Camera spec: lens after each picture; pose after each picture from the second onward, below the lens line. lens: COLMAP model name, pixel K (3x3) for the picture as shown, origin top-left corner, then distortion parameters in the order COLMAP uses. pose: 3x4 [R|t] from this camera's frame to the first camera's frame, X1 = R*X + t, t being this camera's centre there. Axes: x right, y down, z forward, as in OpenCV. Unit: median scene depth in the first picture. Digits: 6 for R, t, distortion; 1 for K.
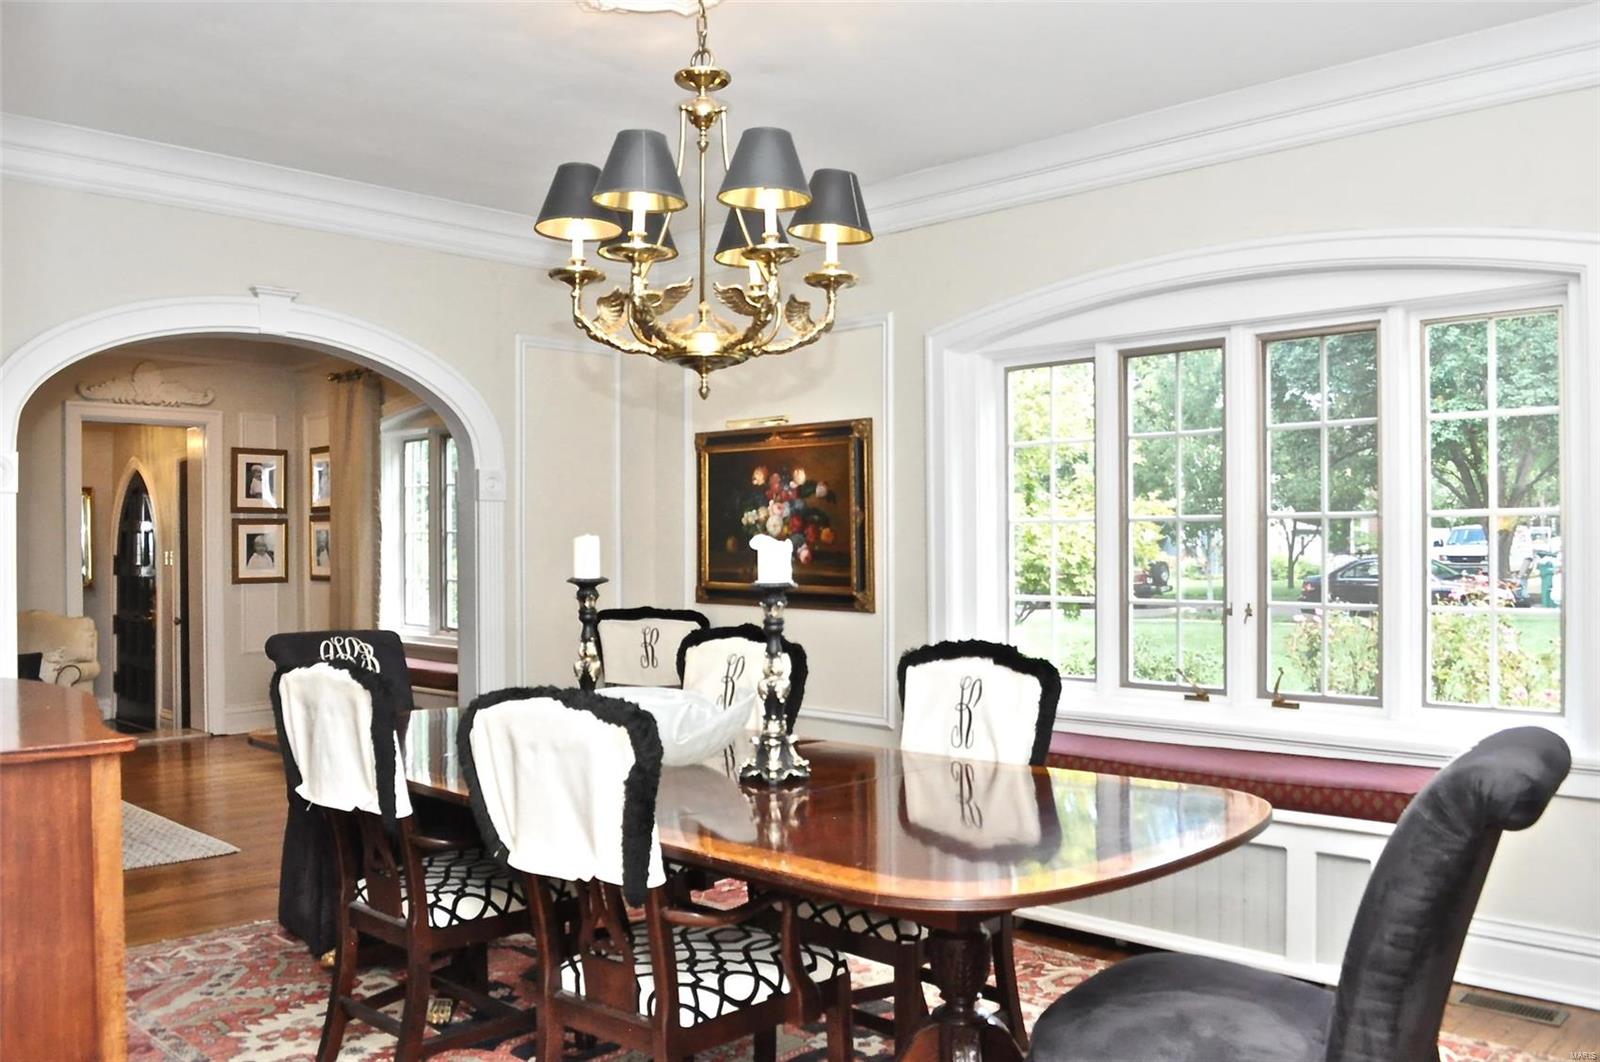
lens RADIAL K [[1273.2, 0, 802.8], [0, 1273.2, 534.4], [0, 0, 1]] dist [-0.072966, 0.001412]
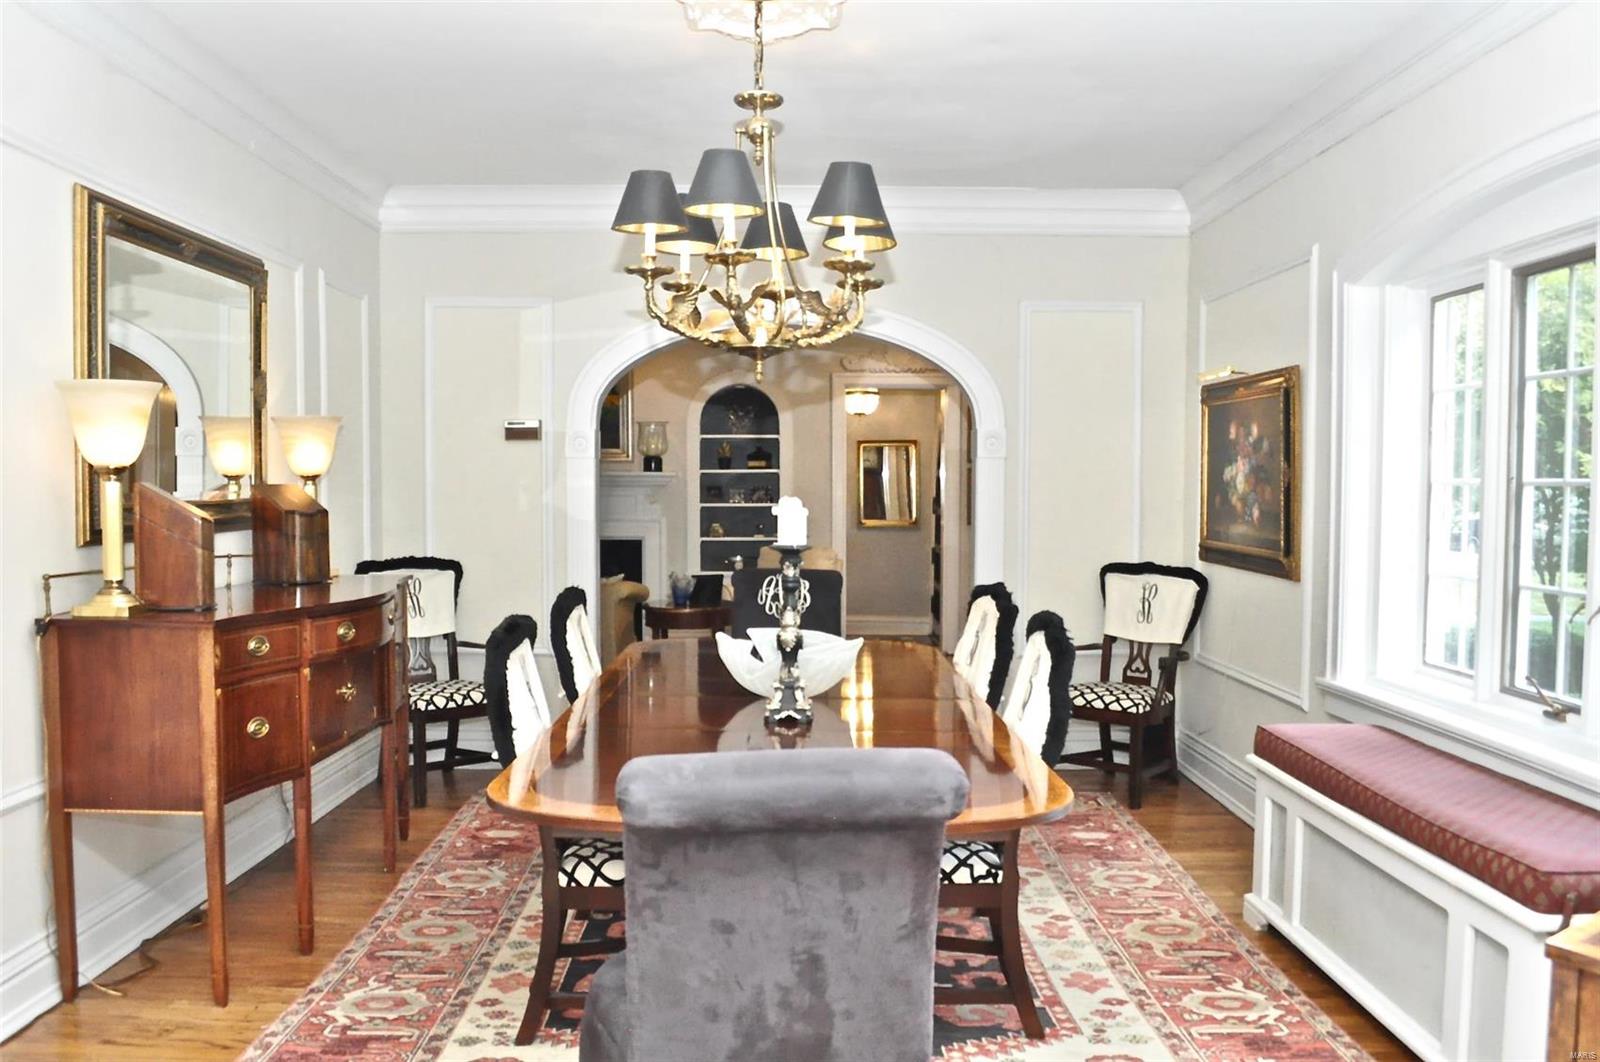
lens RADIAL K [[1273.2, 0, 801.1], [0, 1273.2, 534.8], [0, 0, 1]] dist [-0.072966, 0.001412]
pose [[0.703663, 0.036800, -0.709580, 0.521045], [-0.001276, 0.998722, 0.050530, -0.019154], [0.710532, -0.034651, 0.702811, 0.143801]]
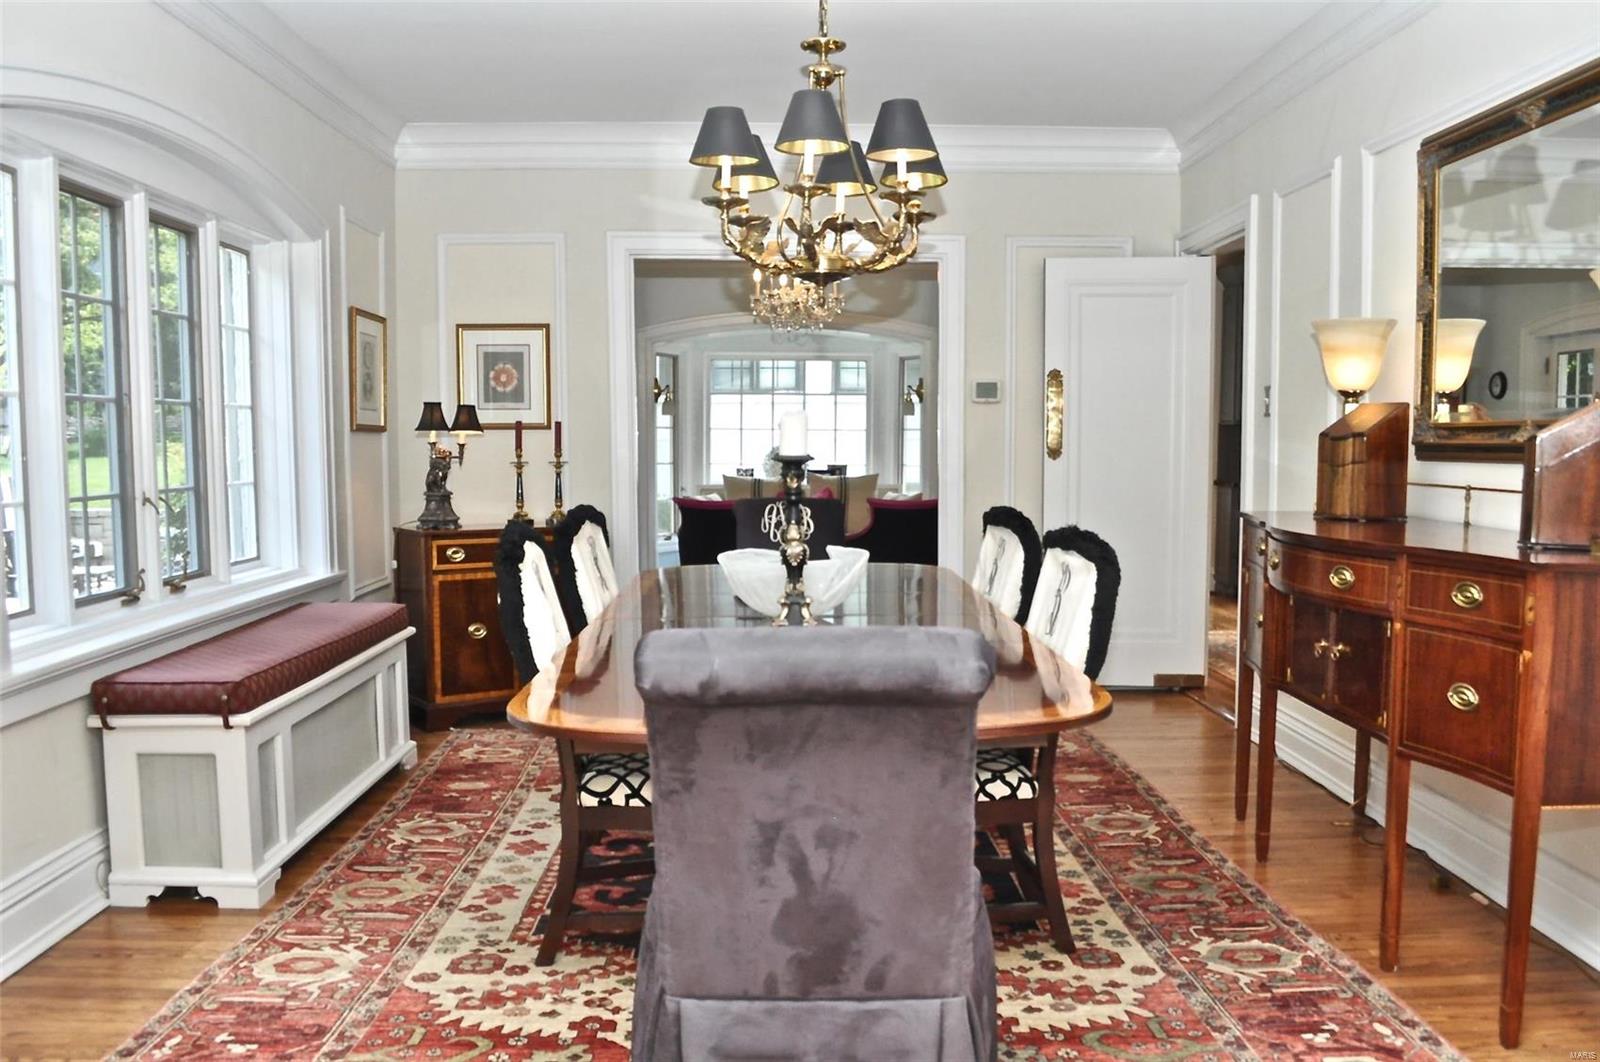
lens RADIAL K [[1273.2, 0, 804.2], [0, 1273.2, 534.0], [0, 0, 1]] dist [-0.072966, 0.001412]
pose [[-0.708677, -0.049051, 0.703826, -0.645514], [-0.004487, 0.997873, 0.065026, 0.023231], [-0.705519, 0.042924, -0.707390, 1.288315]]
